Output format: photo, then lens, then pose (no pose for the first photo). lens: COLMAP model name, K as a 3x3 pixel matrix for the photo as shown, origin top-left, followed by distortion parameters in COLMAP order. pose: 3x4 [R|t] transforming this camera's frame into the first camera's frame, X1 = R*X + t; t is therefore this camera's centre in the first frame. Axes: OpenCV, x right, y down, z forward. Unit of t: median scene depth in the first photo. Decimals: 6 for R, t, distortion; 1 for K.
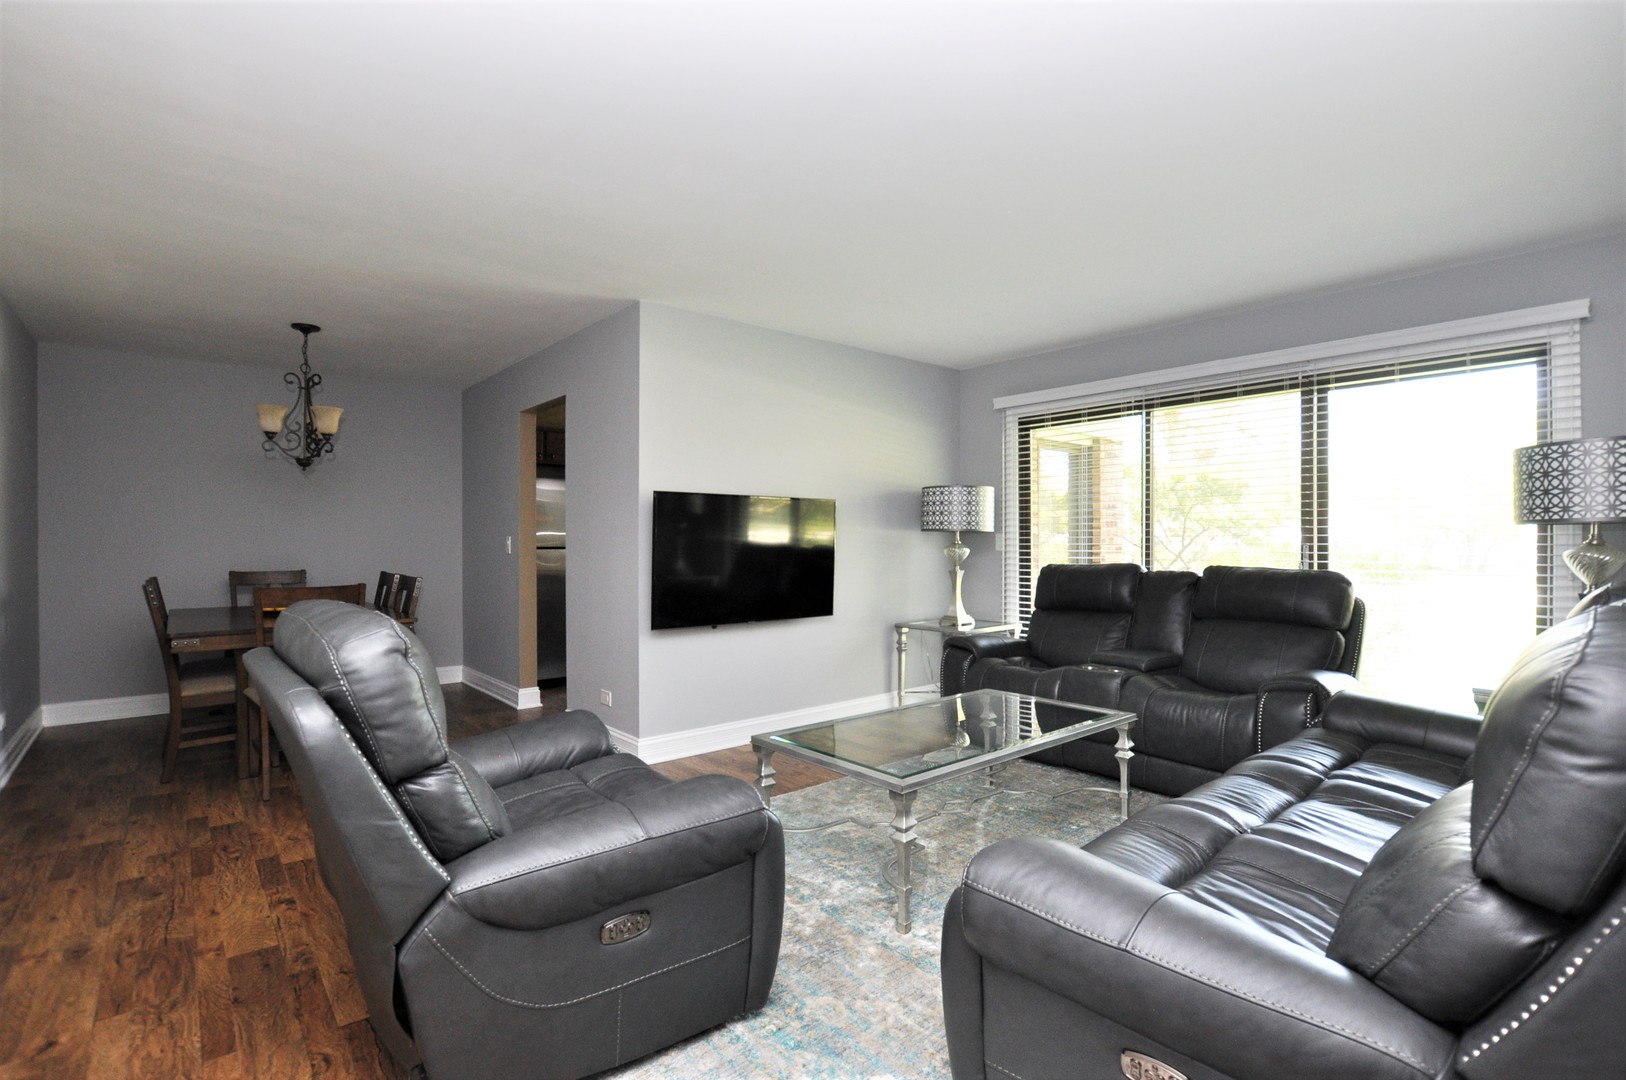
lens RADIAL K [[768.3, 0, 813.0], [0, 768.3, 540.0], [0, 0, 1]] dist [-0.025869, 0.002089]
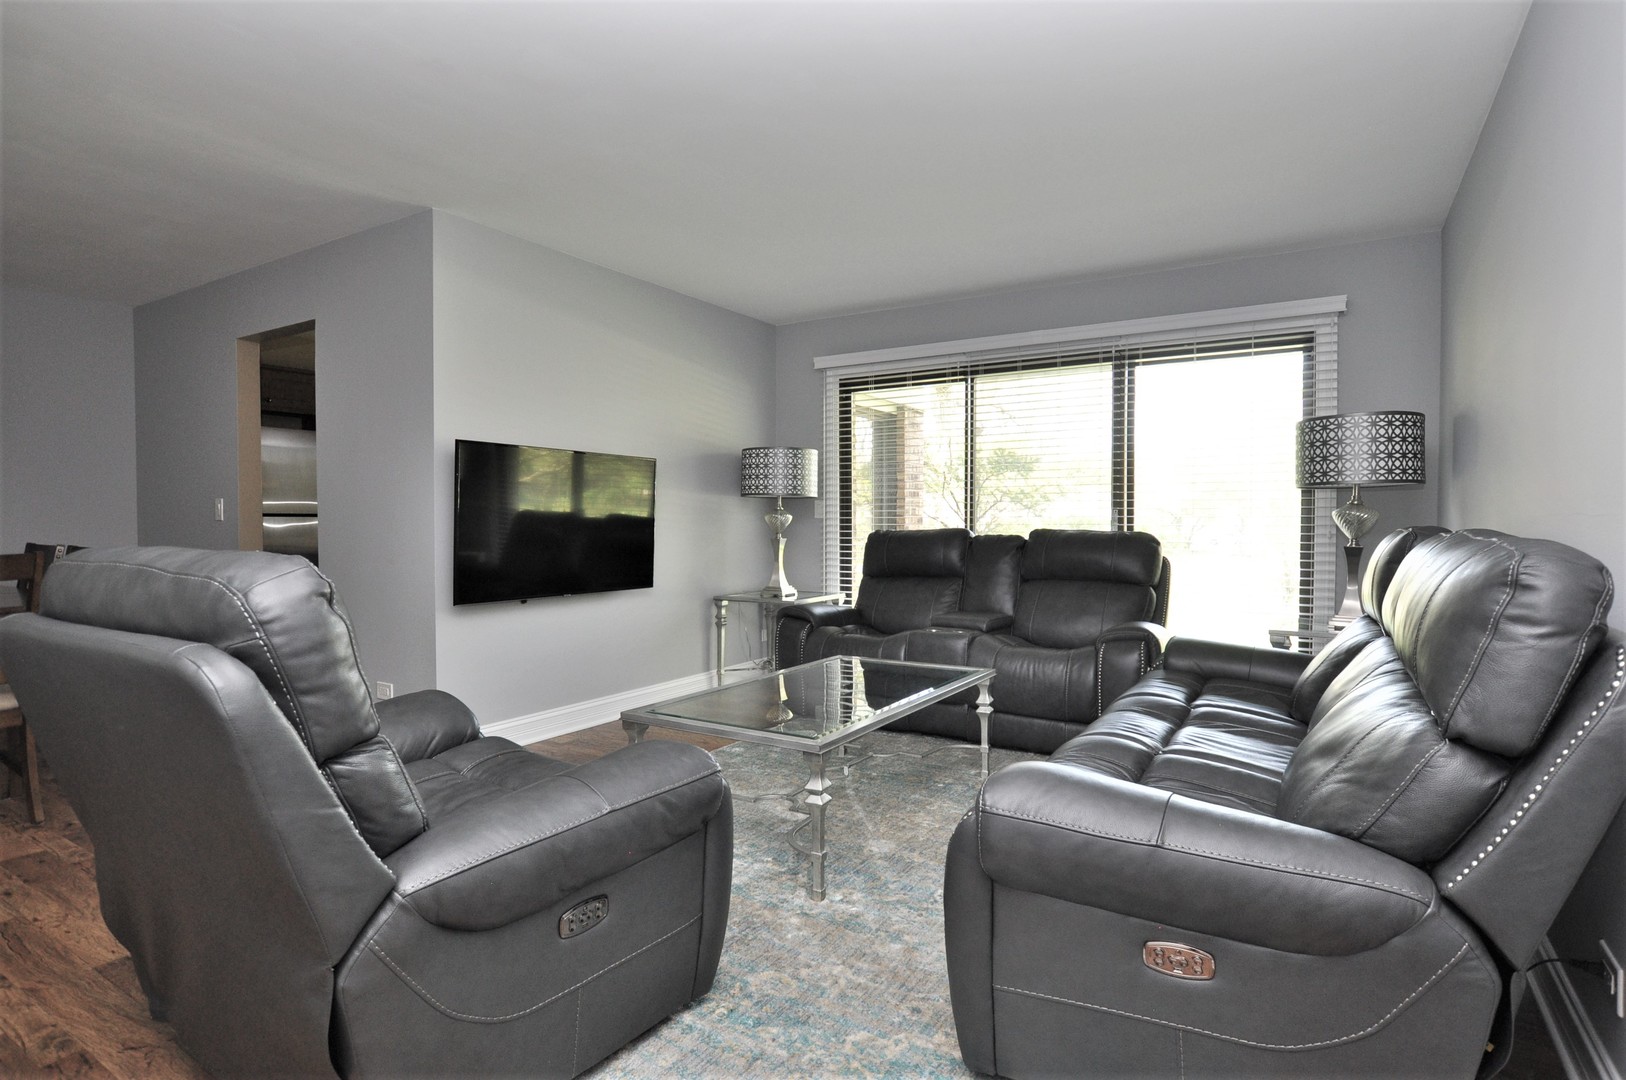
lens RADIAL K [[840.6, 0, 813.0], [0, 840.6, 540.0], [0, 0, 1]] dist [-0.026176, 0.007056]
pose [[0.951496, -0.004099, 0.307632, -0.150782], [-0.002854, 0.999751, 0.022150, 0.031561], [-0.307646, -0.021953, 0.951247, 0.015302]]
